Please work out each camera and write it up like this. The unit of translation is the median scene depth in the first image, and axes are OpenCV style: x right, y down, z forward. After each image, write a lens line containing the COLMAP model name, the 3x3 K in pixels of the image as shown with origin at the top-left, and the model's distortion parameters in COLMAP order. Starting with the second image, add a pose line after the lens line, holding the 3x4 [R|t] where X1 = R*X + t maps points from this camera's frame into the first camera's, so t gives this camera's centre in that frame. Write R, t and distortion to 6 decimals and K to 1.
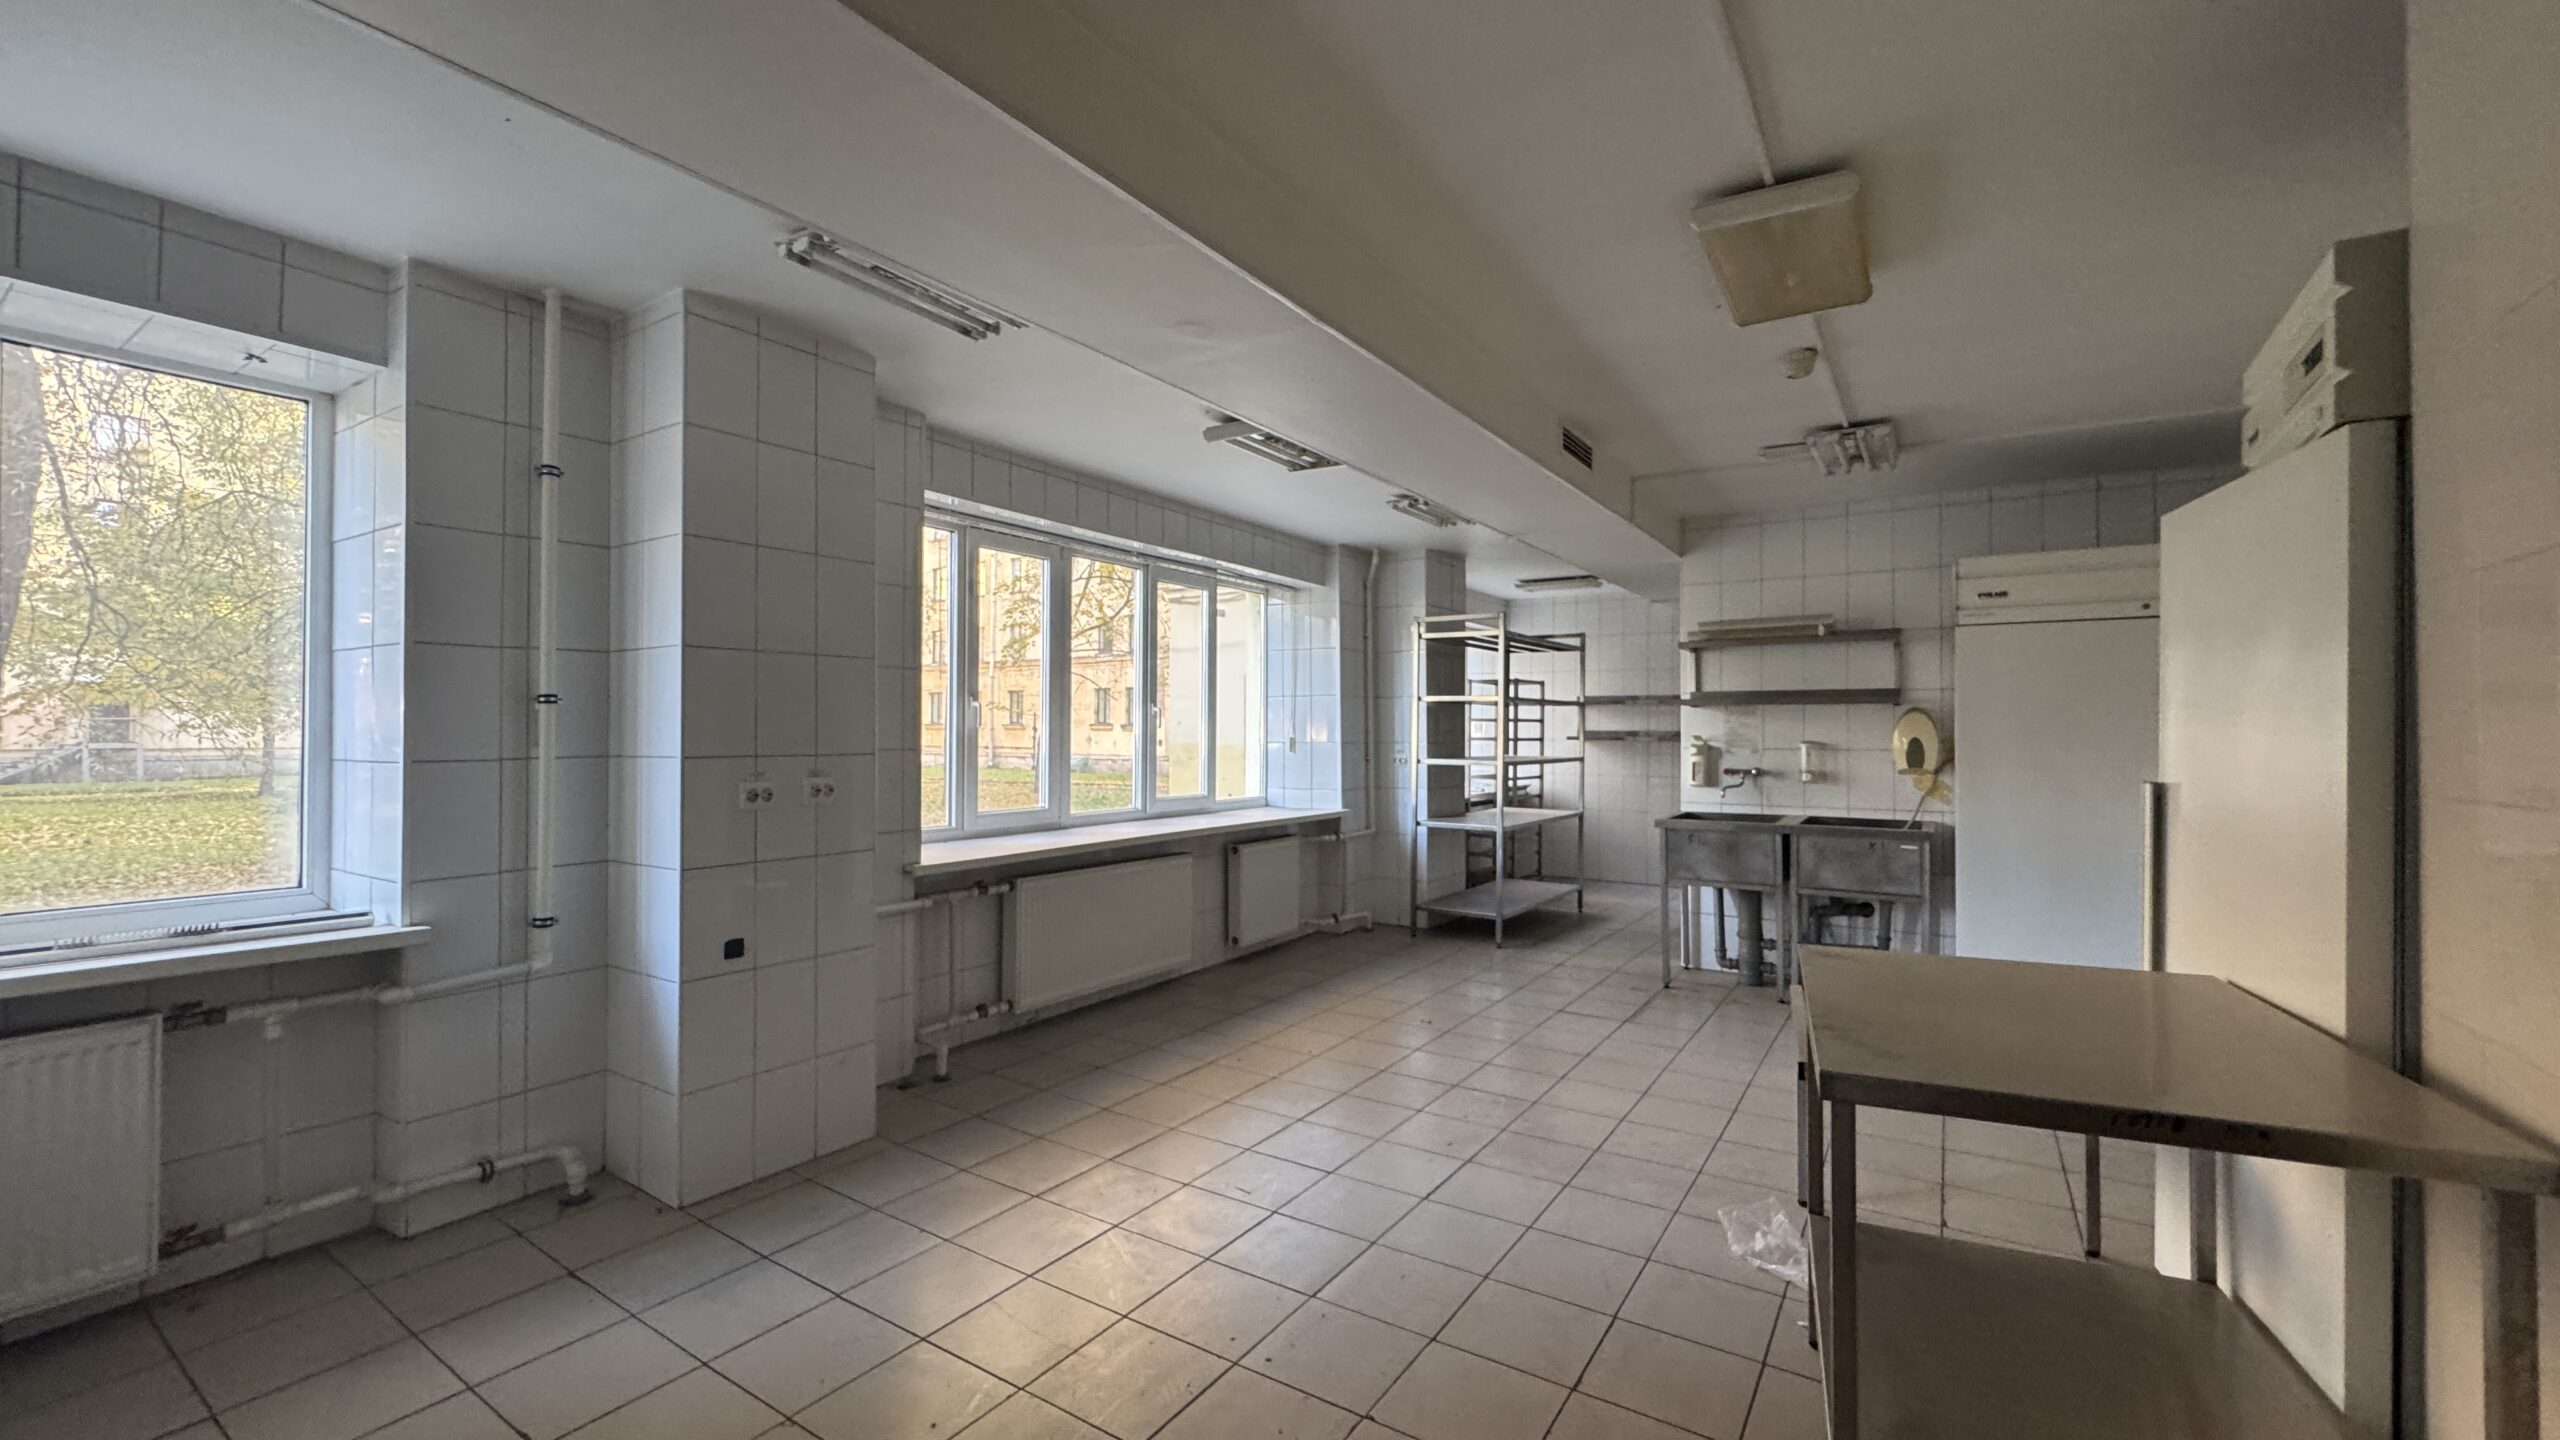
lens RADIAL K [[1019.2, 0, 1274.2], [0, 1019.2, 719.8], [0, 0, 1]] dist [-0.000600, -0.000122]
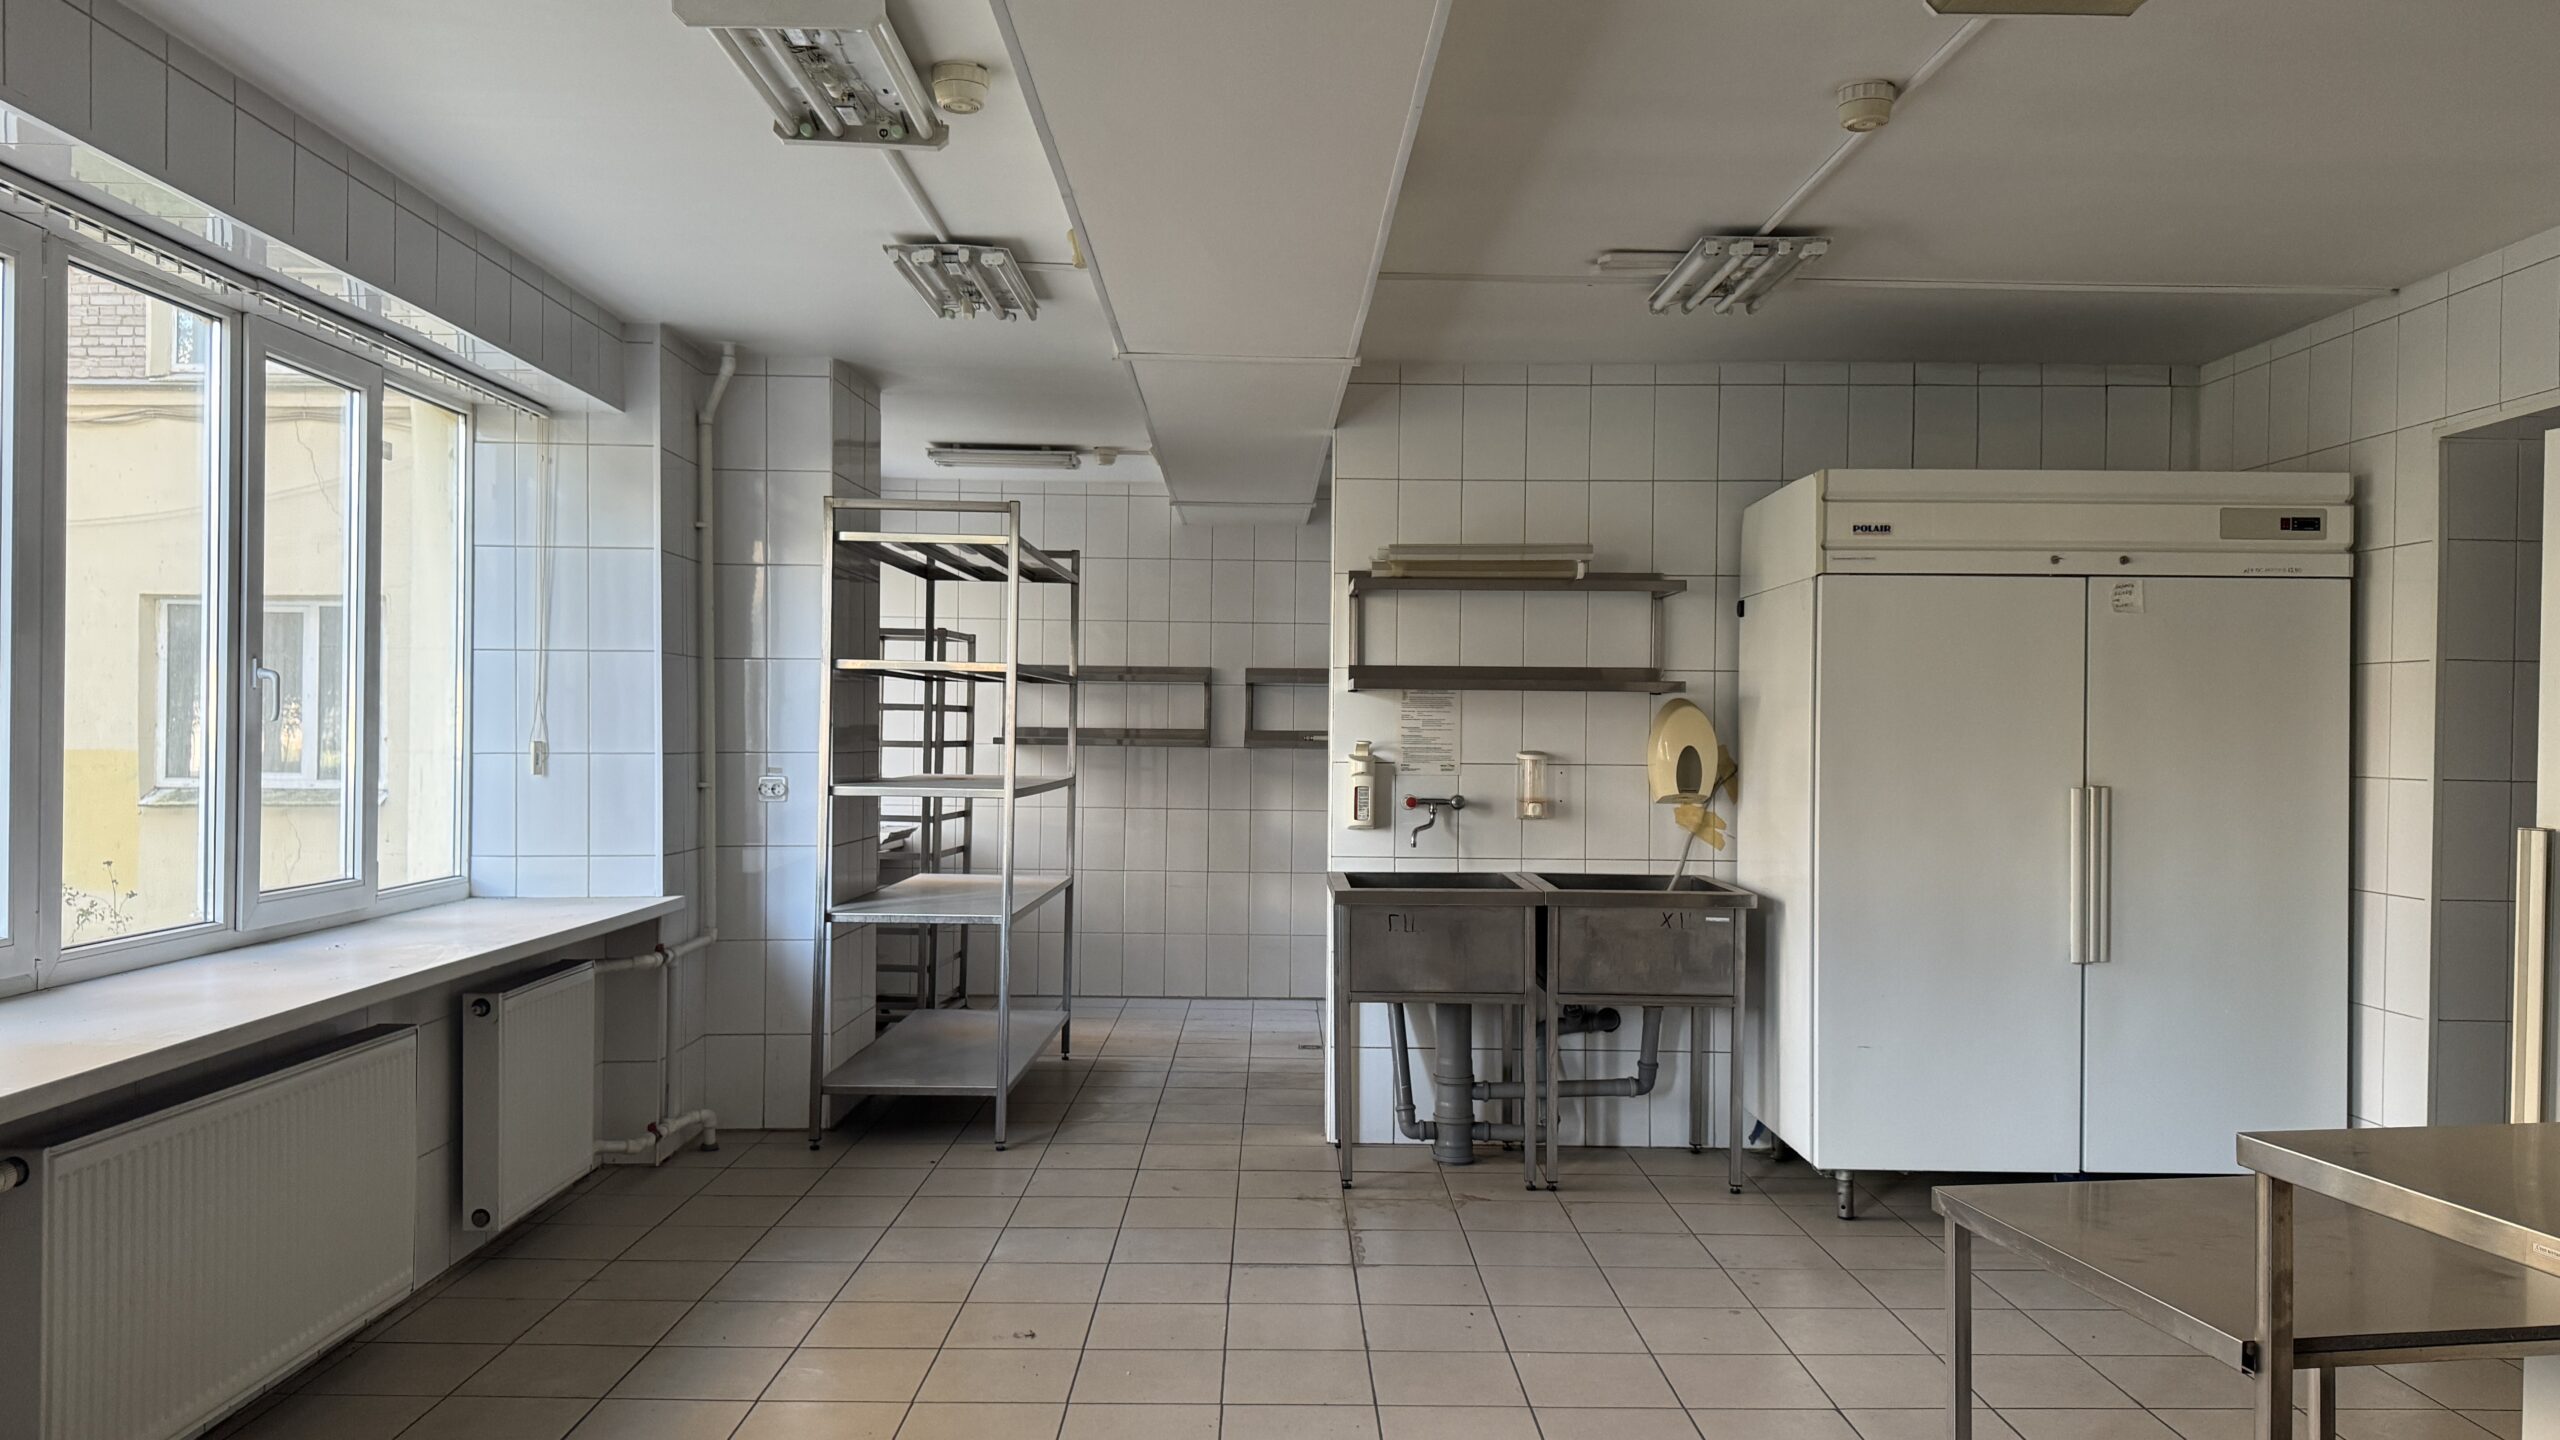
lens RADIAL K [[1780.3, 0, 1284.5], [0, 1780.3, 729.4], [0, 0, 1]] dist [0.030868, -0.006770]
pose [[0.827850, 0.004620, 0.560931, -0.183725], [-0.013147, 0.999851, 0.011168, -0.001523], [-0.560796, -0.016620, 0.827787, 0.190527]]
